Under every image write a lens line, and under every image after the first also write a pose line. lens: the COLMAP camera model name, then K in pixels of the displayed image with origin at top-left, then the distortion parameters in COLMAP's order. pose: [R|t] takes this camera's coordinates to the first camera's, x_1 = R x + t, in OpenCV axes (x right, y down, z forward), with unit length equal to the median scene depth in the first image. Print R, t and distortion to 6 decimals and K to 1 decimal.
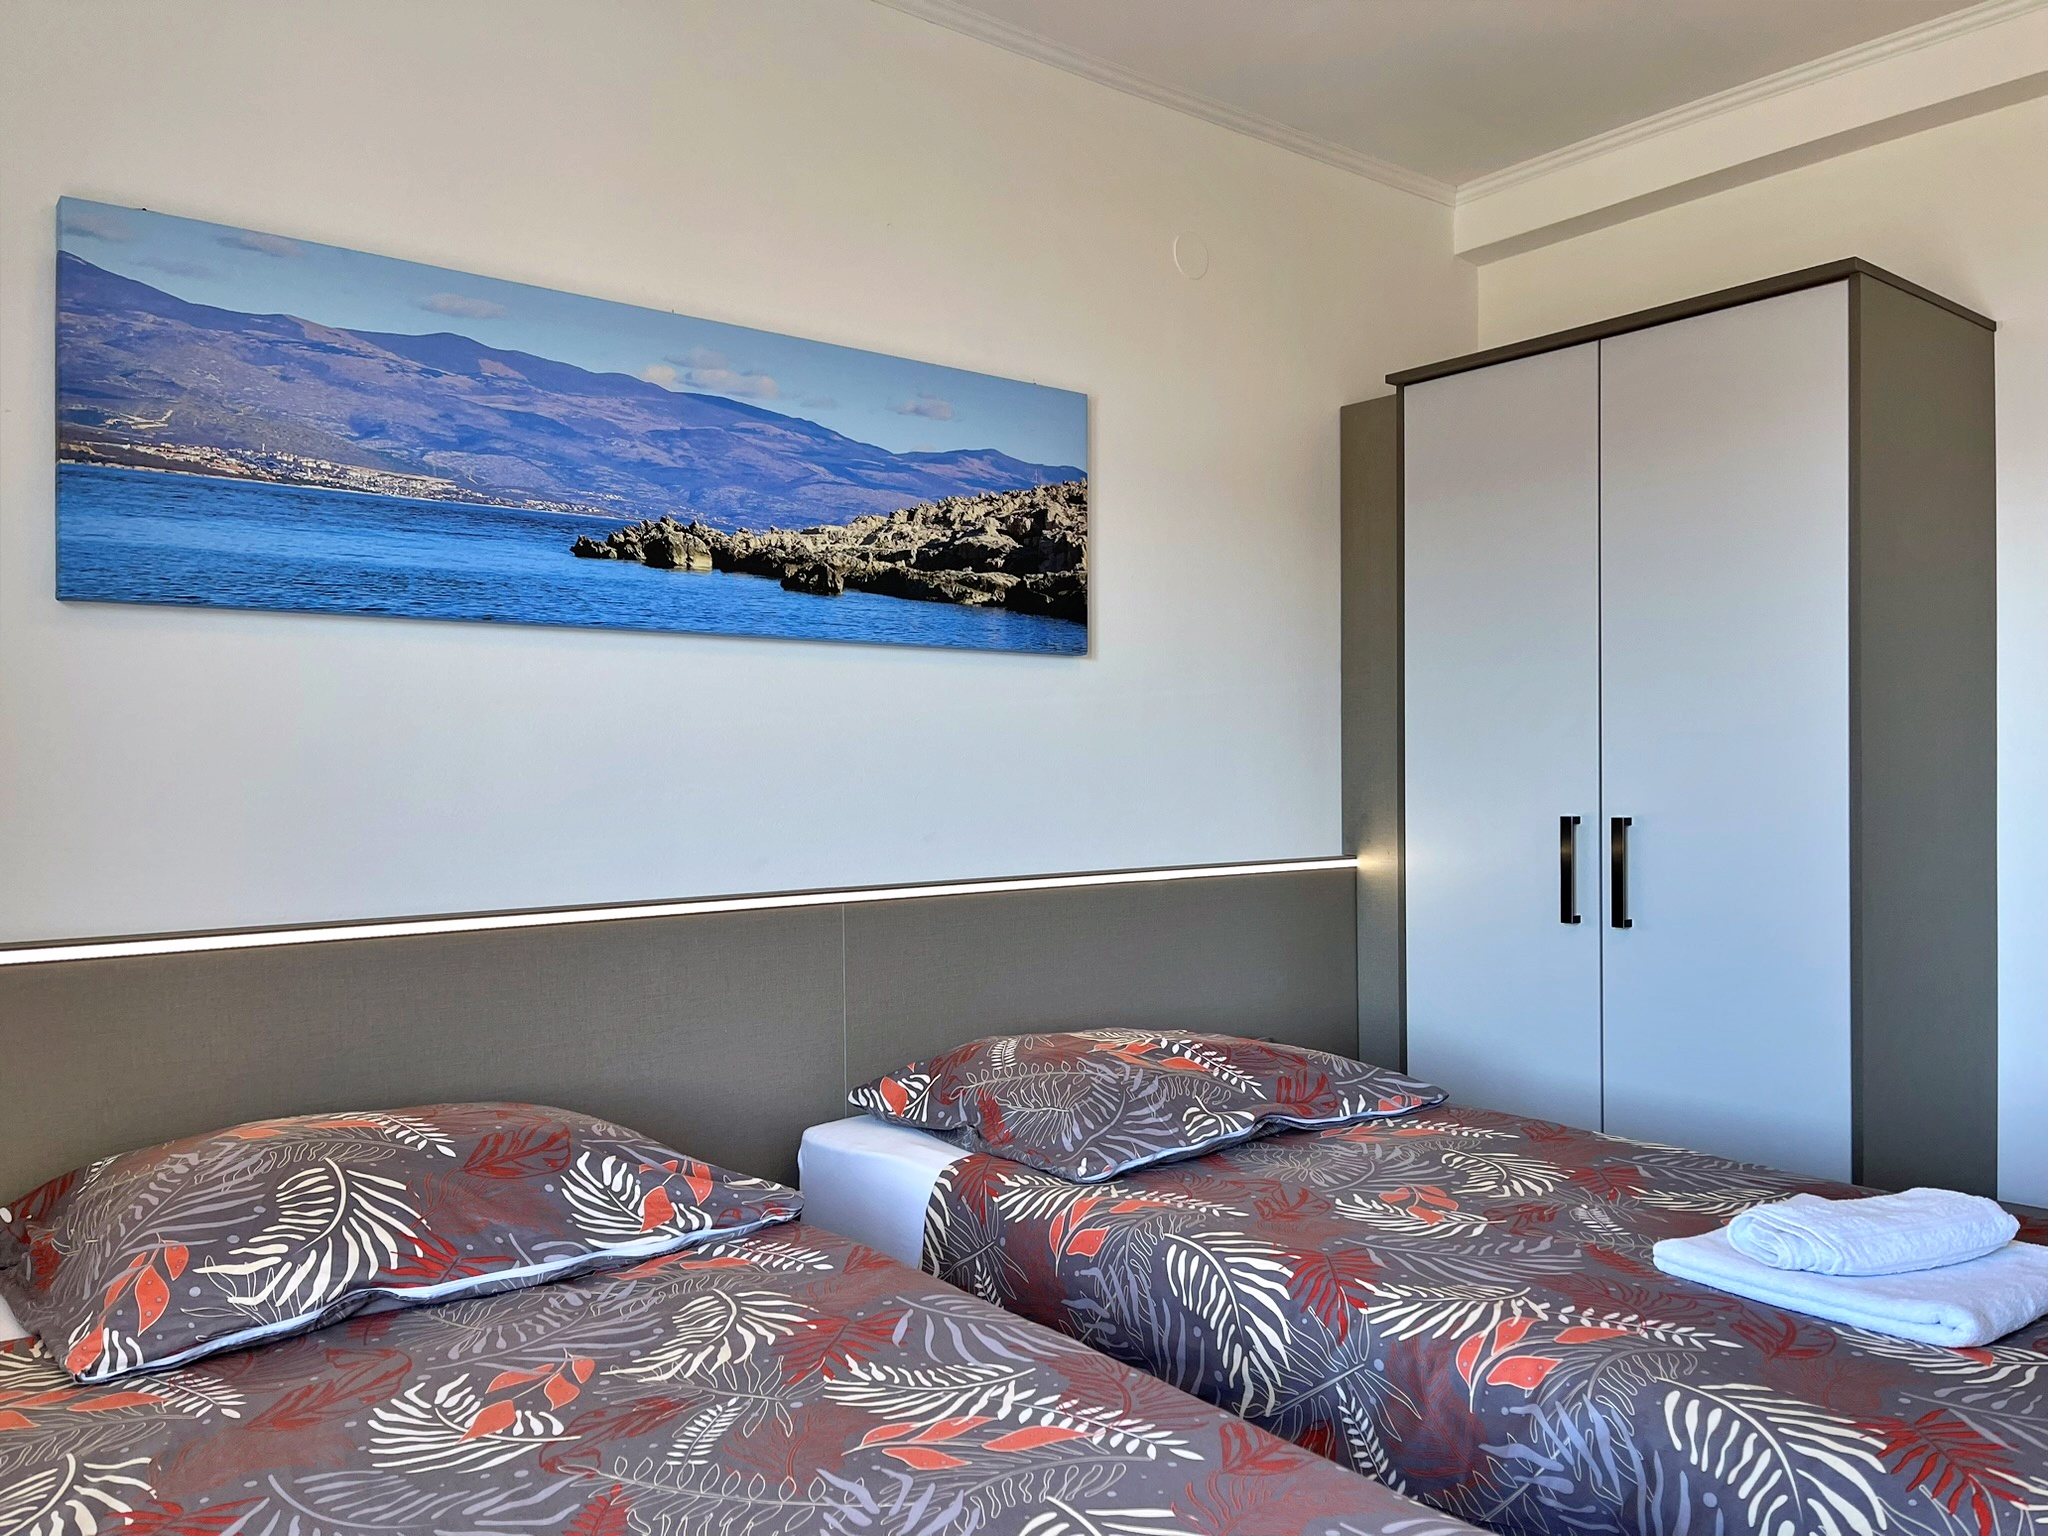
lens RADIAL K [[1552.2, 0, 1024.9], [0, 1552.2, 795.4], [0, 0, 1]] dist [0.007061, 0.002437]
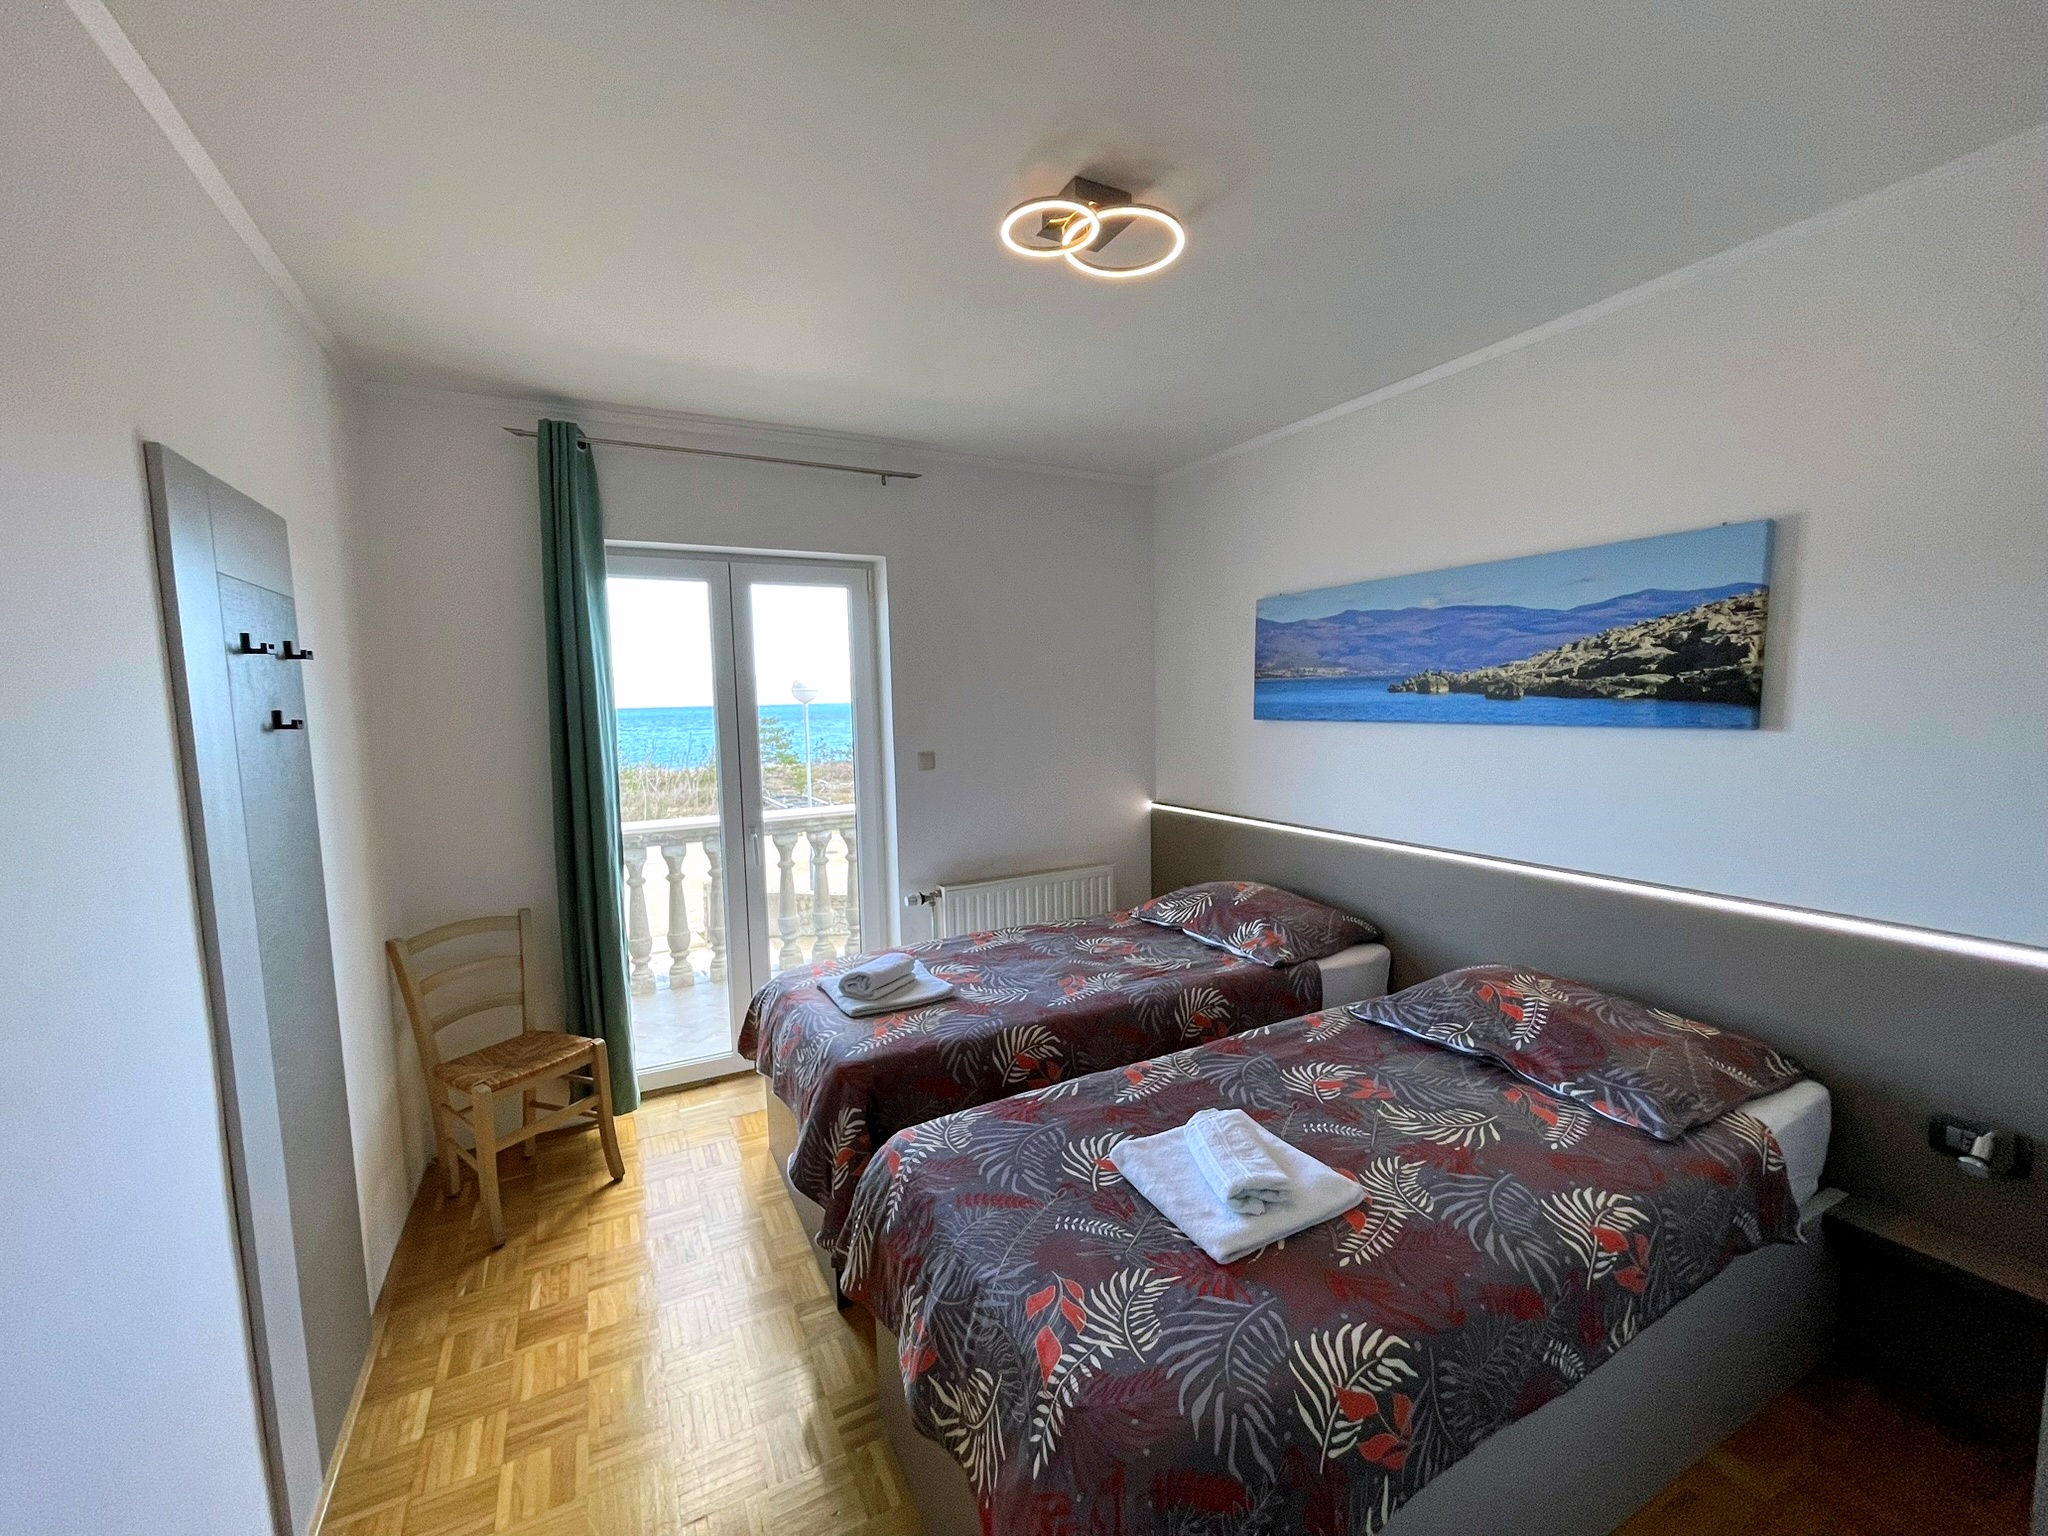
lens RADIAL K [[830.3, 0, 1018.2], [0, 830.3, 777.7], [0, 0, 1]] dist [0.000245, -0.000283]
pose [[-0.206930, 0.111985, -0.971926, 1.002531], [0.013842, 0.993663, 0.111542, -0.165318], [0.978258, 0.009628, -0.207169, 0.681150]]
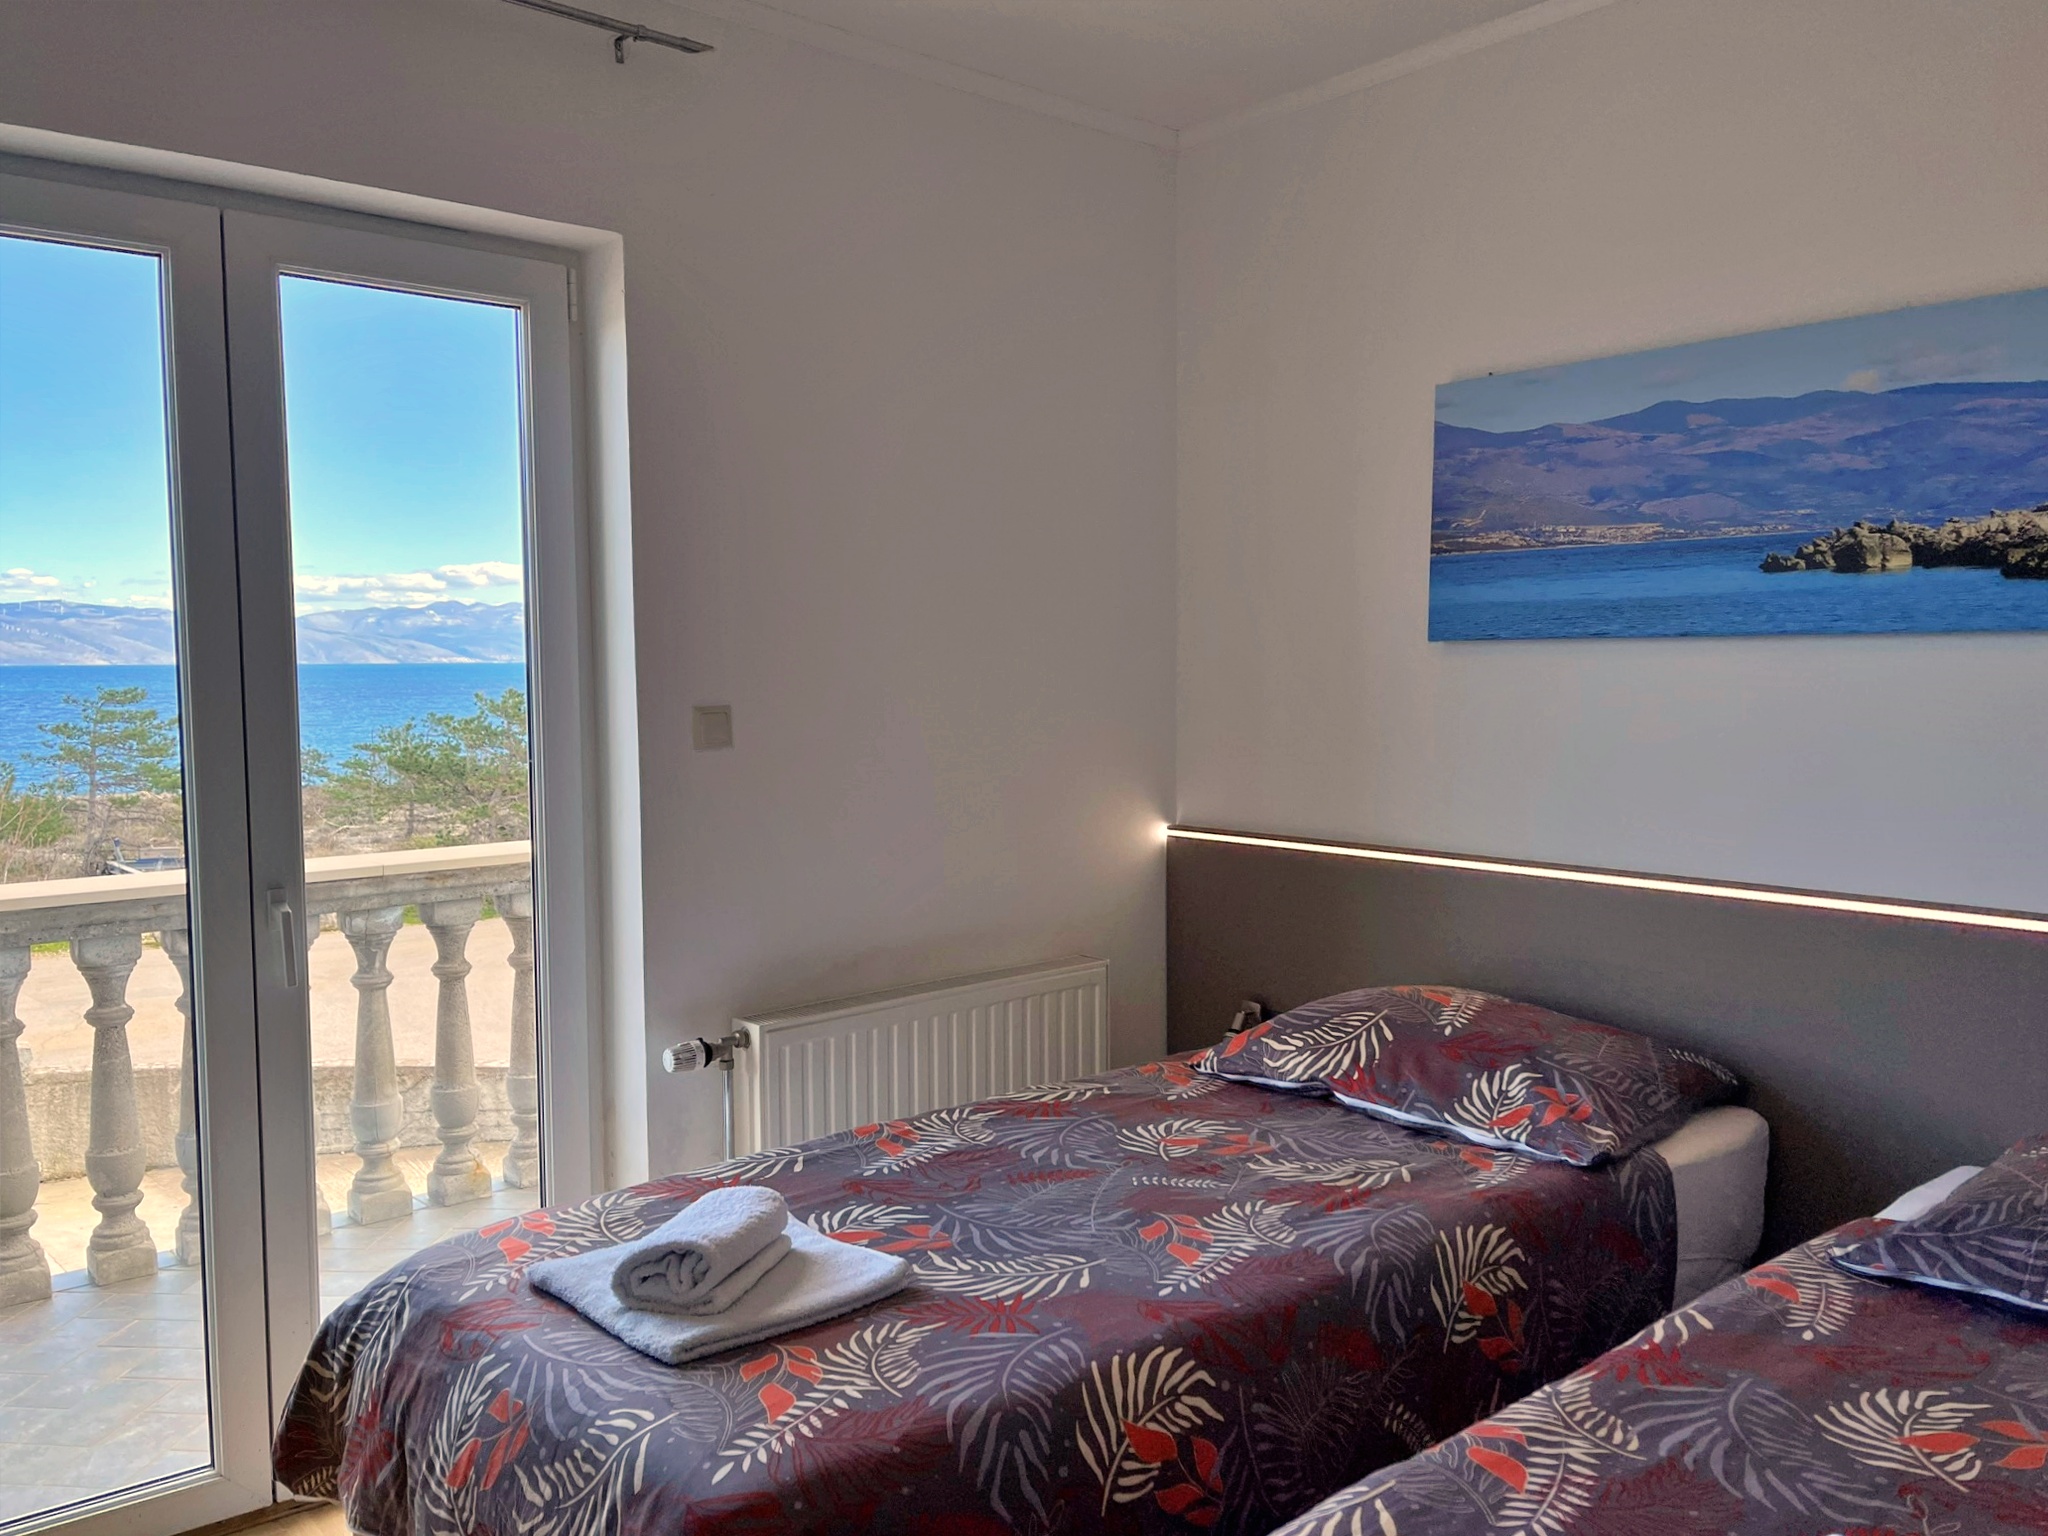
lens RADIAL K [[1598.0, 0, 1026.1], [0, 1598.0, 780.6], [0, 0, 1]] dist [0.021349, -0.005673]
pose [[0.021006, 0.089176, -0.995794, 0.812046], [-0.003755, 0.996014, 0.089116, -0.100942], [0.999772, 0.001867, 0.021257, 0.428956]]
